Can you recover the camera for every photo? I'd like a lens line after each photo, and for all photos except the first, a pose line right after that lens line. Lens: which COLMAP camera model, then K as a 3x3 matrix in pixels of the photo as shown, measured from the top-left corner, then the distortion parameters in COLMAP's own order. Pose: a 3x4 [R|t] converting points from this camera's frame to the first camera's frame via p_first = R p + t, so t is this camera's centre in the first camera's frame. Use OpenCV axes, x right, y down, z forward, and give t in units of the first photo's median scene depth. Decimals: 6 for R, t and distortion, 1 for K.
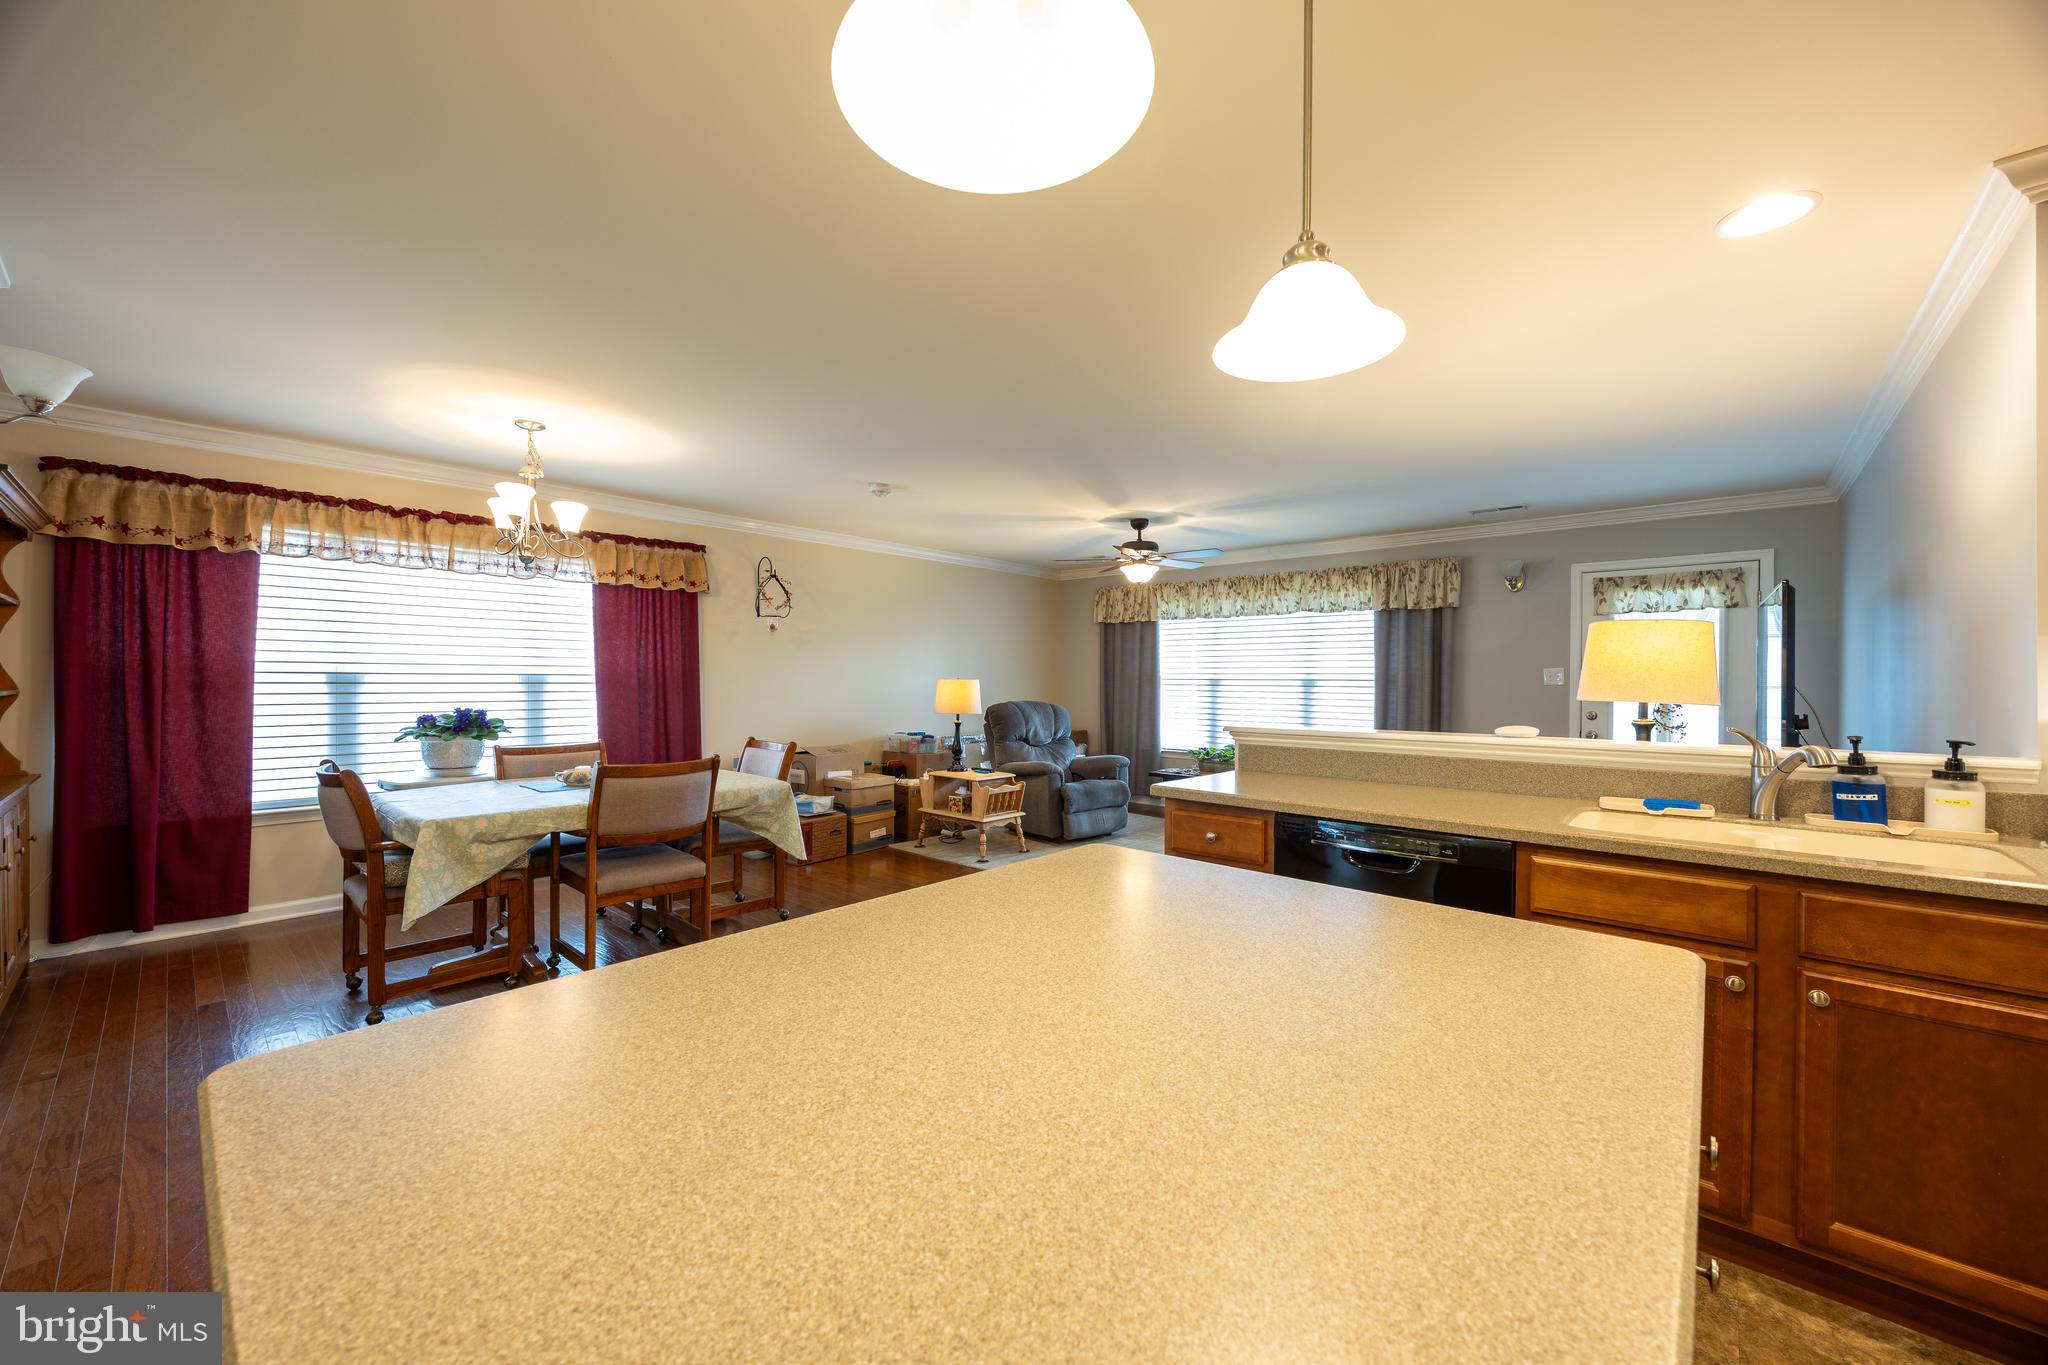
lens RADIAL K [[777.3, 0, 1027.4], [0, 777.3, 683.2], [0, 0, 1]] dist [-0.003399, 0.000310]
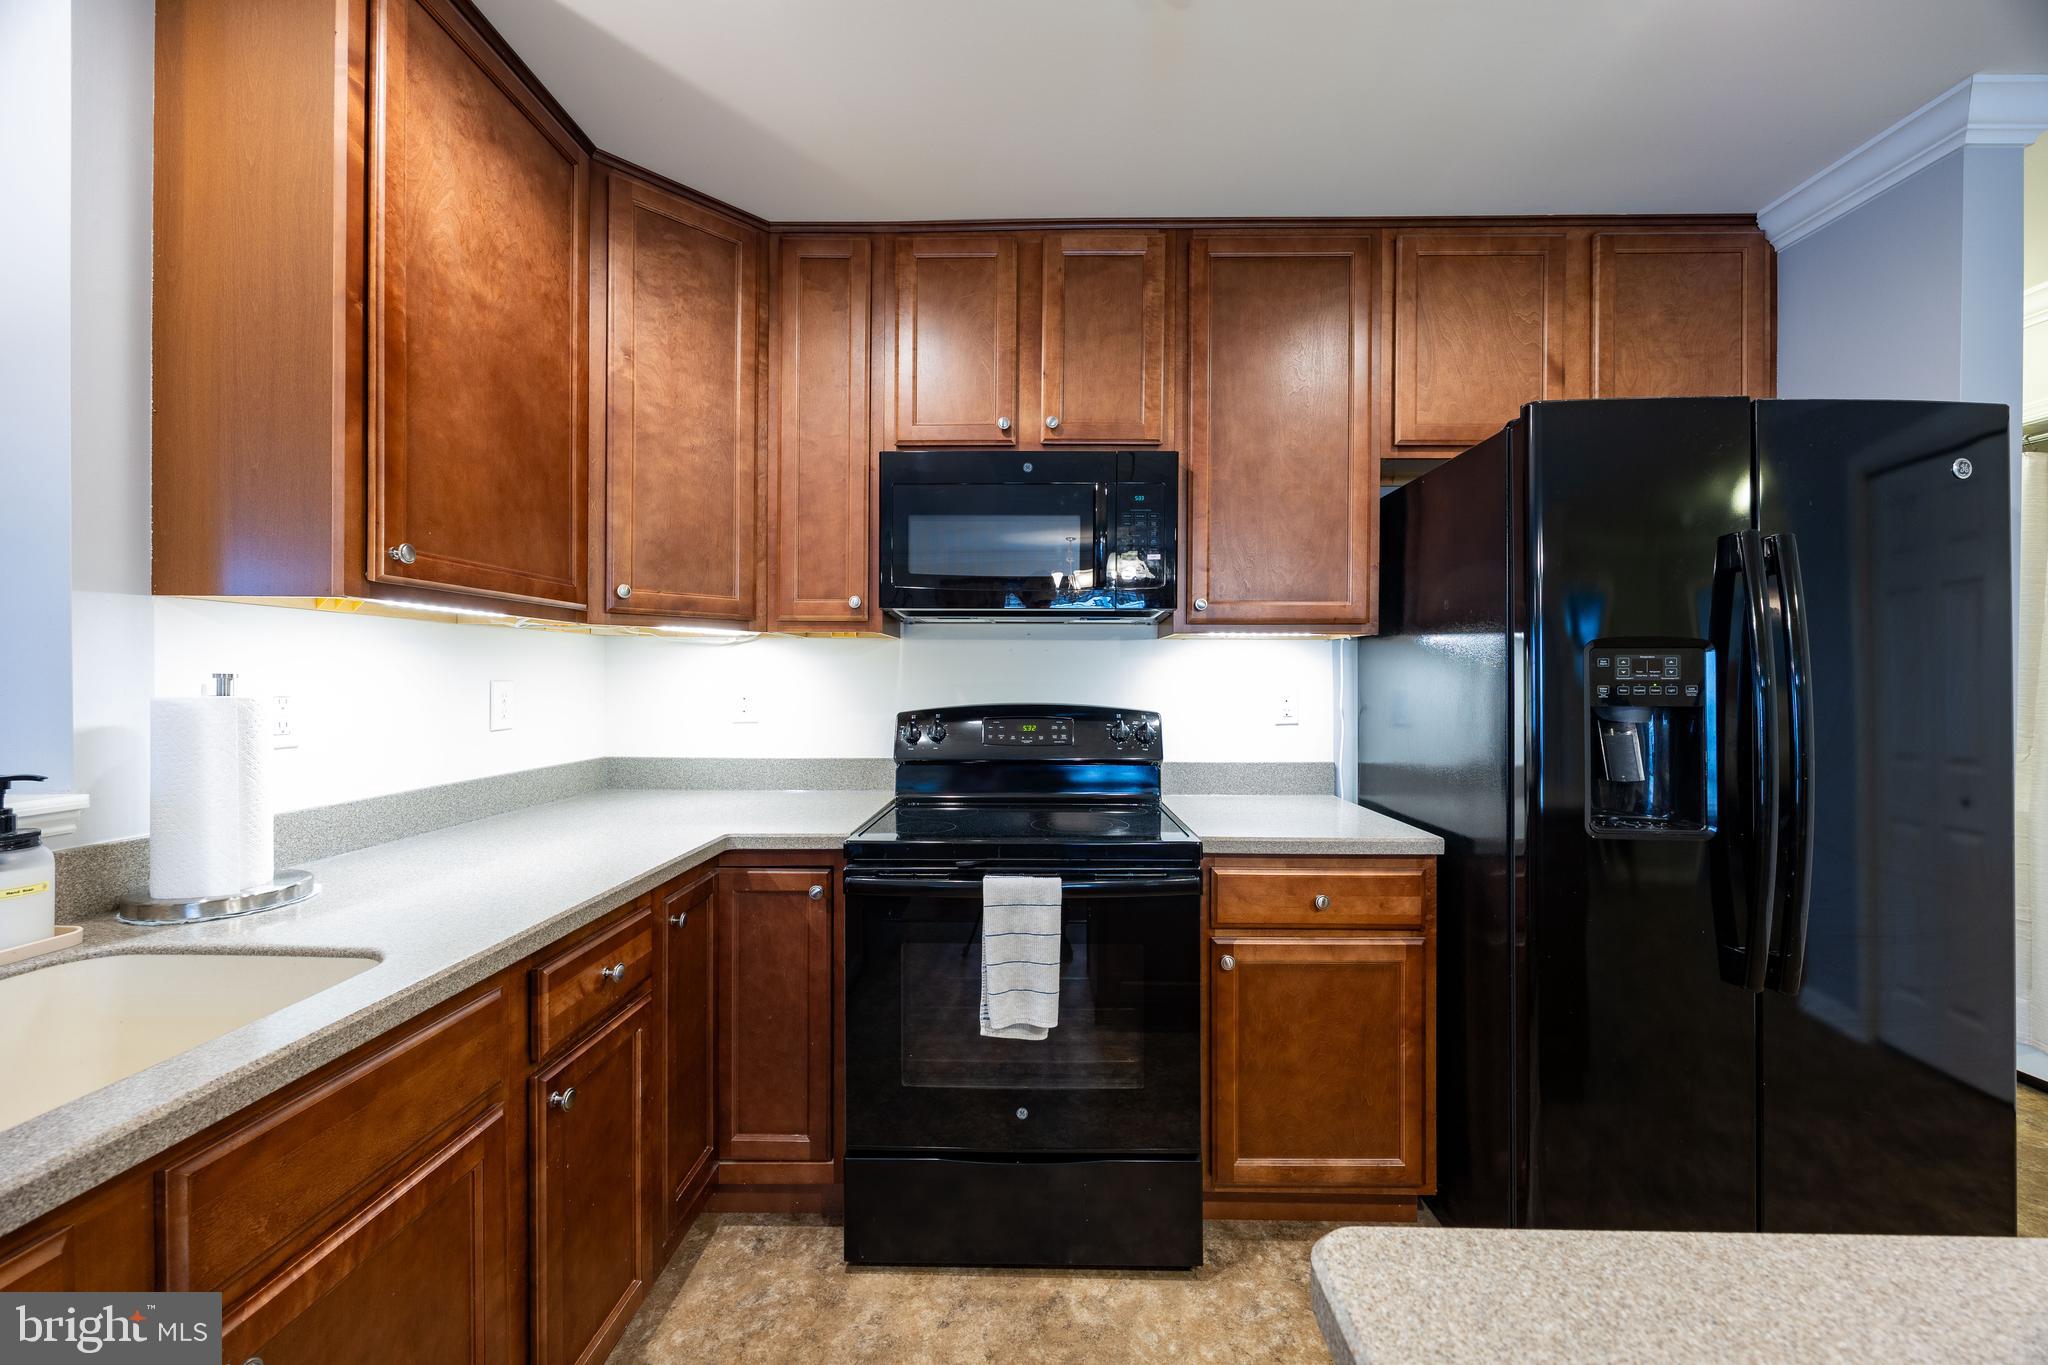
lens RADIAL K [[777.3, 0, 1024.0], [0, 777.3, 682.3], [0, 0, 1]] dist [-0.003399, 0.000310]
pose [[-0.646753, -0.012457, 0.762598, 0.117781], [-0.006958, 0.999921, 0.010433, -0.000126], [-0.762668, 0.001441, -0.646789, 0.277085]]
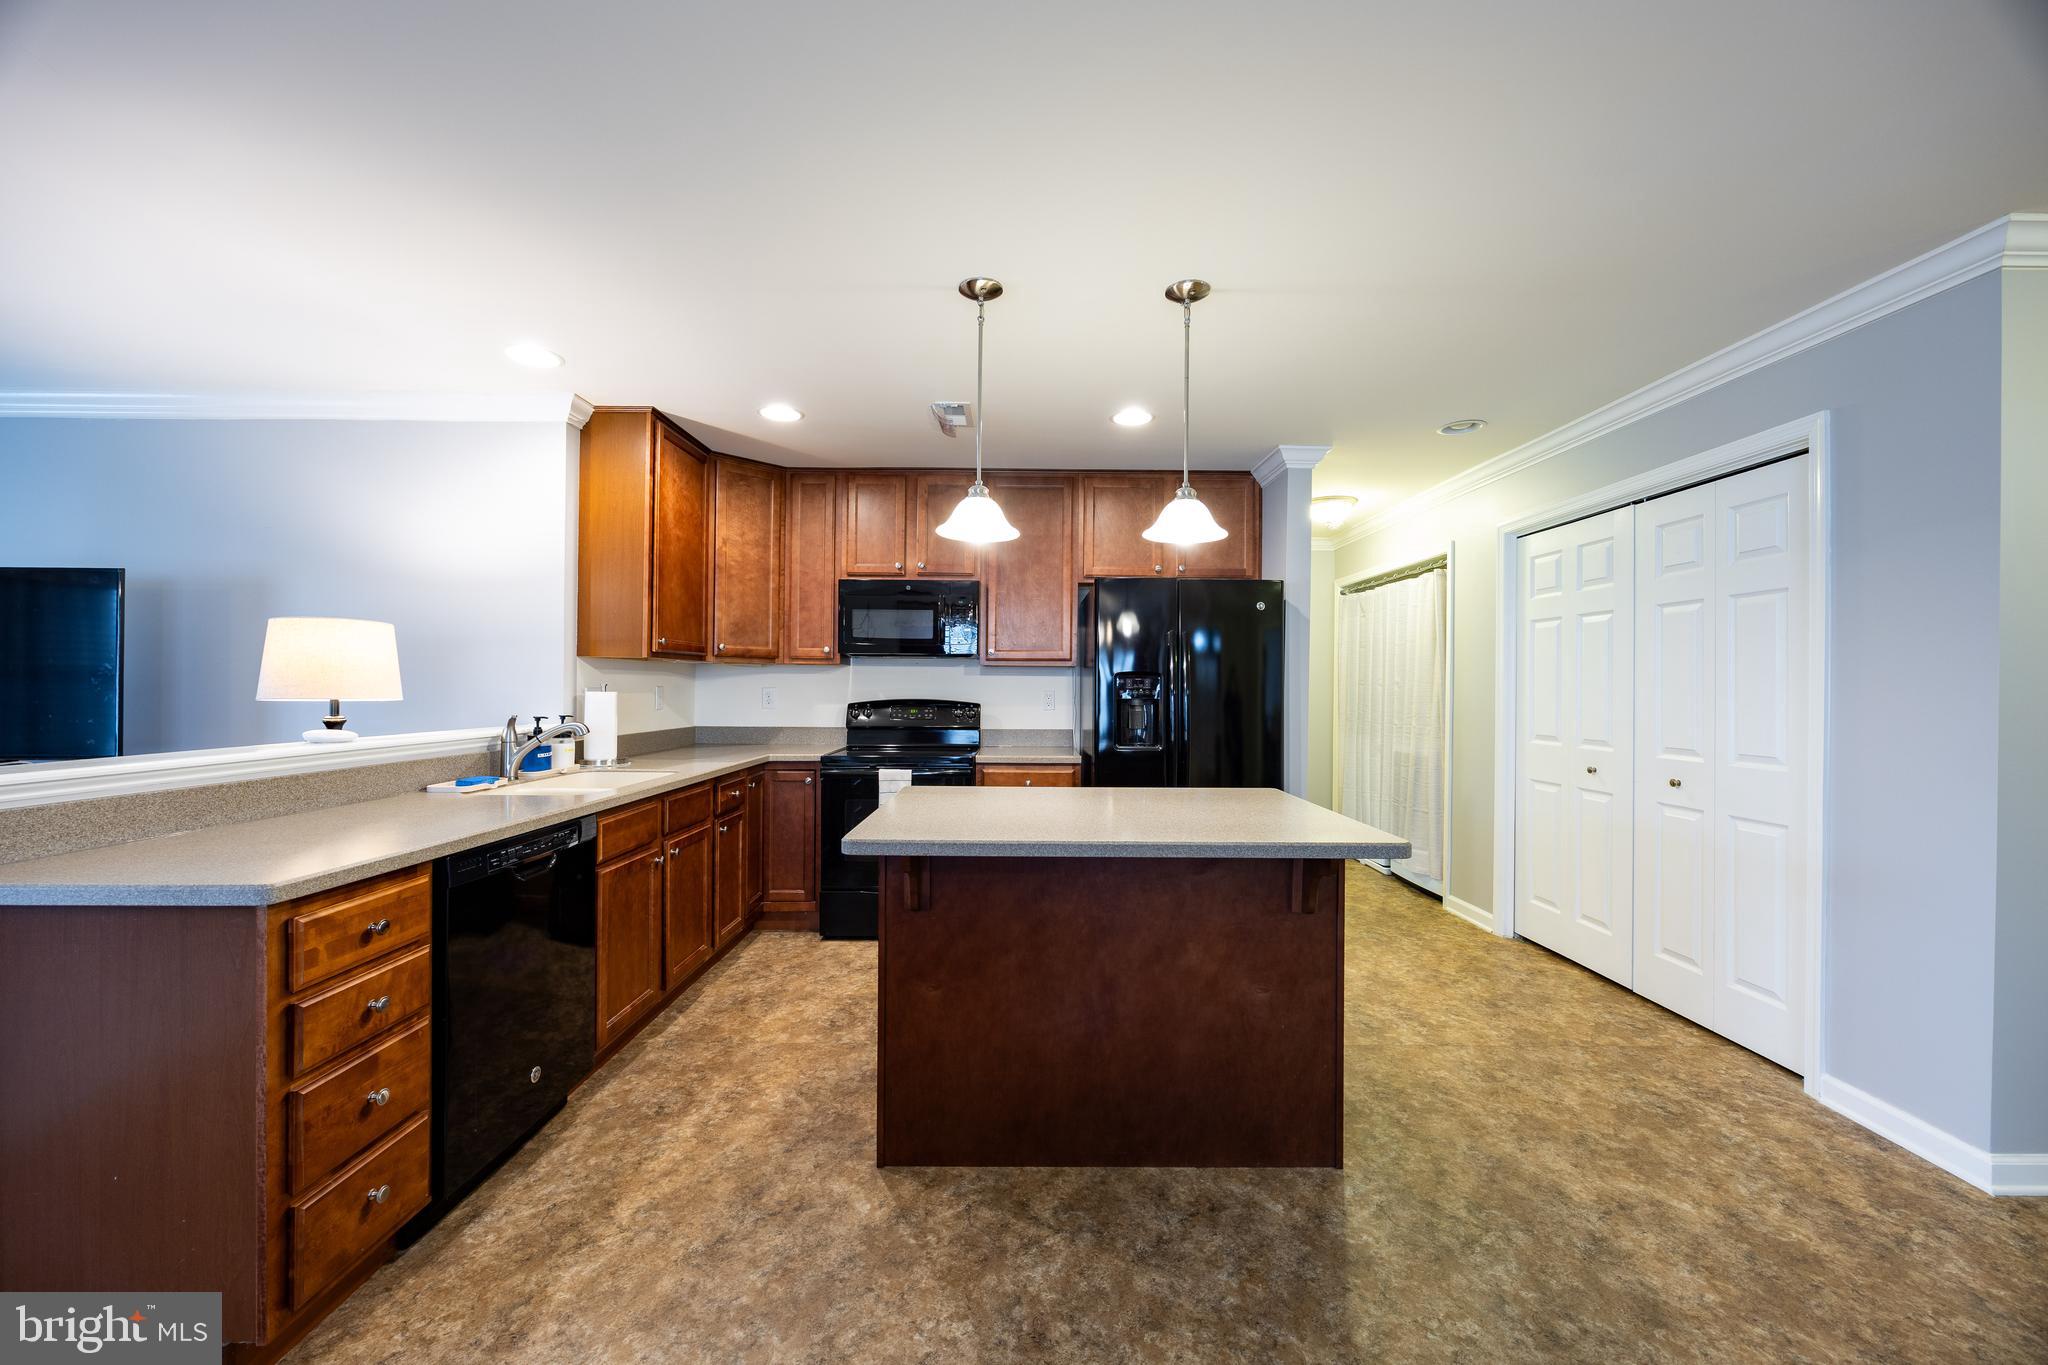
lens RADIAL K [[777.3, 0, 1020.9], [0, 777.3, 682.5], [0, 0, 1]] dist [-0.003399, 0.000310]
pose [[-0.665687, -0.008479, 0.746183, -0.272837], [-0.010976, 0.999939, 0.001571, -0.004678], [-0.746150, -0.007145, -0.665739, 0.479447]]
